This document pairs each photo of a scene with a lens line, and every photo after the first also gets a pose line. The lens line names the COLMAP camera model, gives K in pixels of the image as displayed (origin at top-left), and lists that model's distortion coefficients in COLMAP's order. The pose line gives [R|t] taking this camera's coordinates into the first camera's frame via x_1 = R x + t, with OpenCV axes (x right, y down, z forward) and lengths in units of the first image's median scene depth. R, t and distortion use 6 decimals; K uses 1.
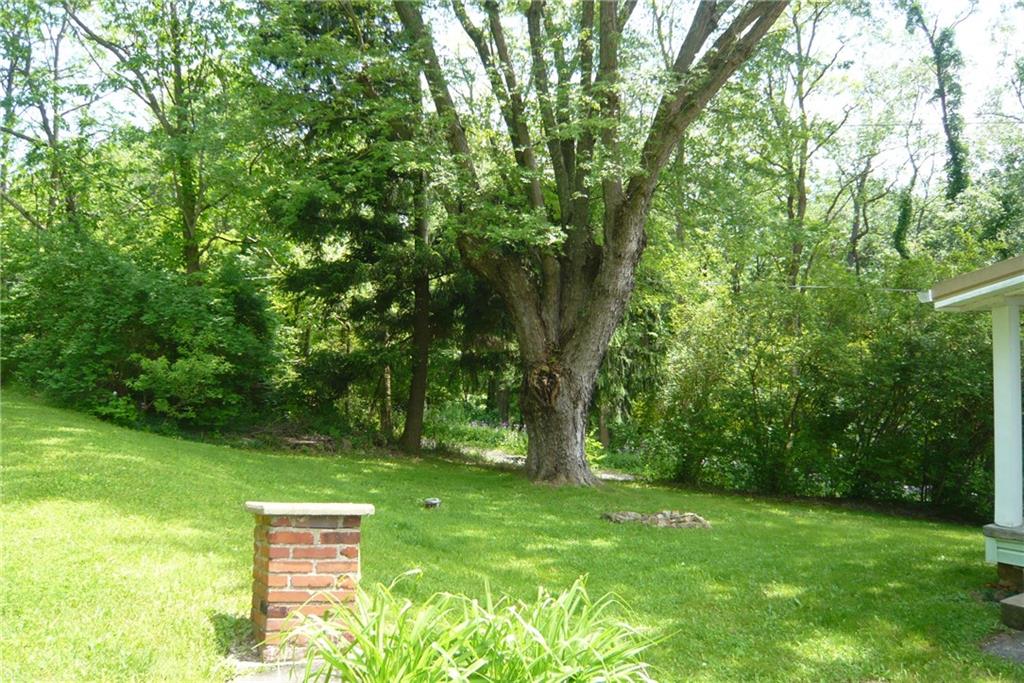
lens RADIAL K [[862.2, 0, 512.0], [0, 862.2, 341.5], [0, 0, 1]] dist [-0.104330, 0.072560]
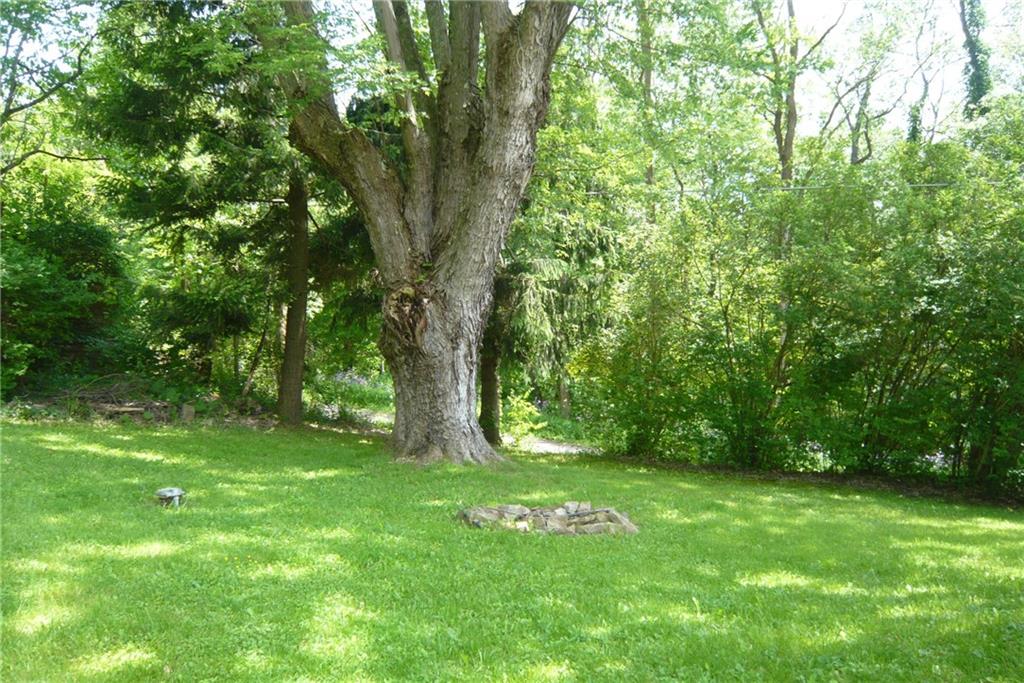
lens RADIAL K [[862.2, 0, 512.0], [0, 862.2, 341.5], [0, 0, 1]] dist [-0.104330, 0.072560]
pose [[0.999848, -0.016477, 0.005680, 0.113173], [0.016305, 0.999444, 0.029098, 0.051624], [-0.006157, -0.029001, 0.999560, 0.316262]]
